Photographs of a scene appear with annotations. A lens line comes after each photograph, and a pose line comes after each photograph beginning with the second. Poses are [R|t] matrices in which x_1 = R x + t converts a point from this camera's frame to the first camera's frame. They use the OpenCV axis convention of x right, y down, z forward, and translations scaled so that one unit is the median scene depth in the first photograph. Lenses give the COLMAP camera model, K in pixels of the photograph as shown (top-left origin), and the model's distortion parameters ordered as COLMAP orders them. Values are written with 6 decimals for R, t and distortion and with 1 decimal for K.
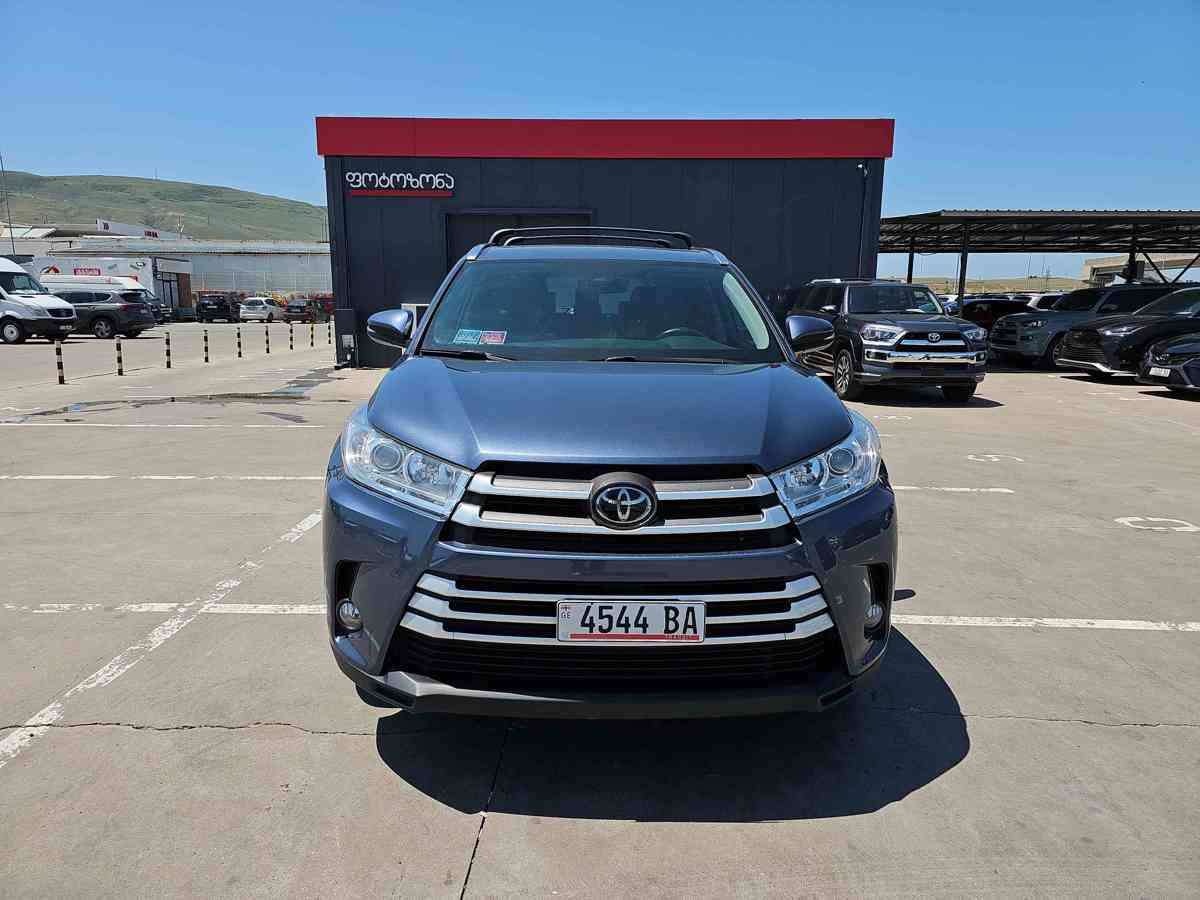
lens RADIAL K [[778.7, 0, 595.7], [0, 778.7, 402.5], [0, 0, 1]] dist [0.068665, -0.053233]
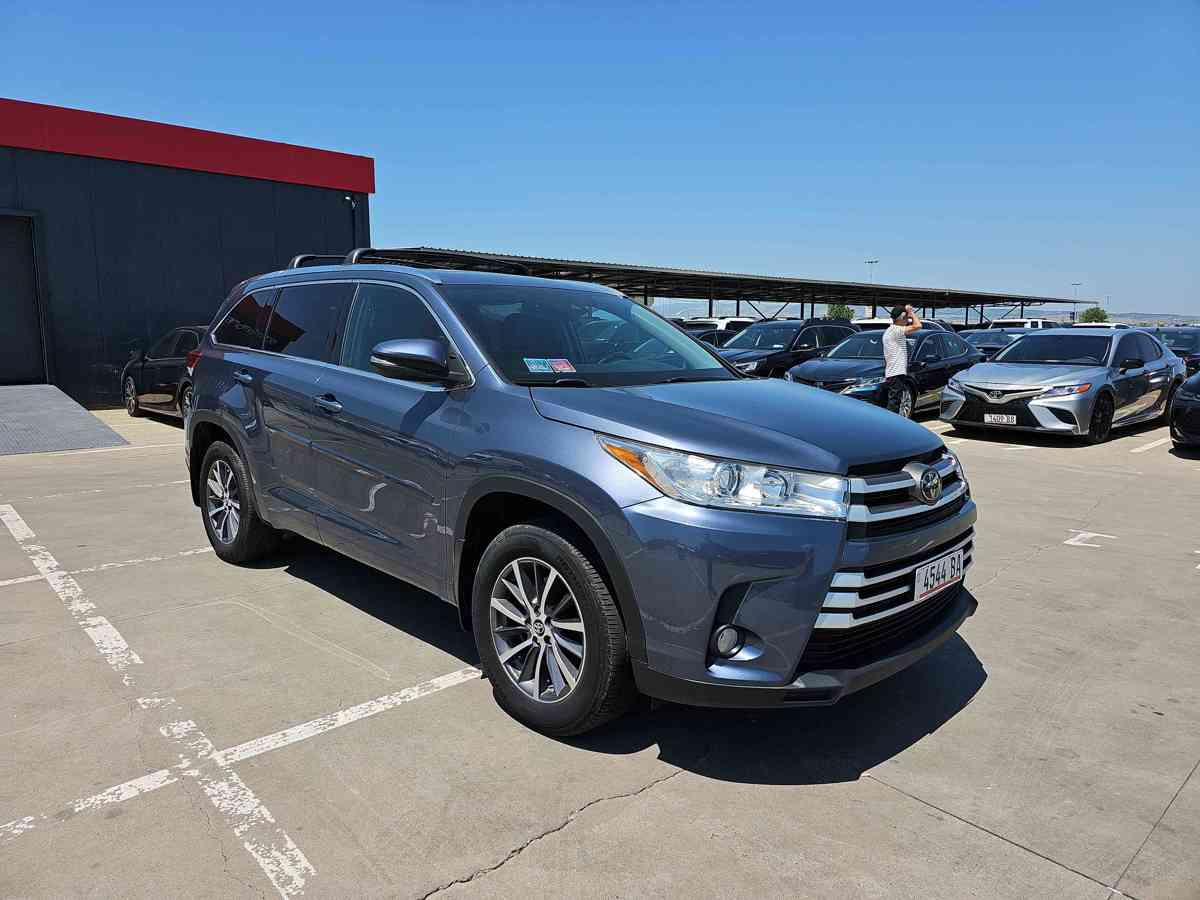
lens RADIAL K [[778.7, 0, 595.7], [0, 778.7, 402.5], [0, 0, 1]] dist [0.068665, -0.053233]
pose [[0.723709, -0.054339, 0.687963, -0.741812], [0.078359, 0.996918, -0.003688, -0.027536], [-0.685642, 0.056577, 0.725737, 0.251136]]
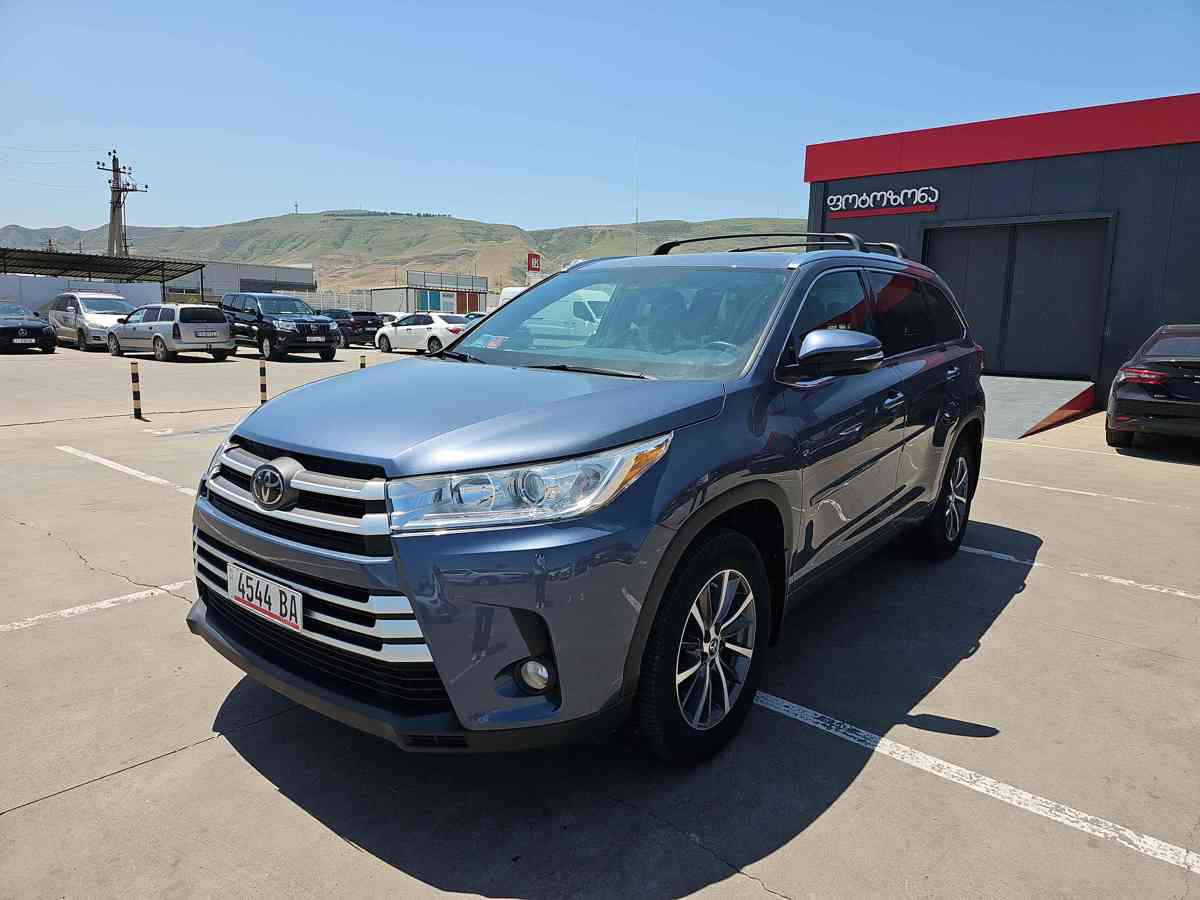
lens RADIAL K [[778.7, 0, 595.7], [0, 778.7, 402.5], [0, 0, 1]] dist [0.068665, -0.053233]
pose [[0.773688, 0.078228, -0.628719, 0.630996], [-0.097977, 0.995183, 0.003256, -0.017981], [0.625946, 0.059080, 0.777626, 0.262223]]
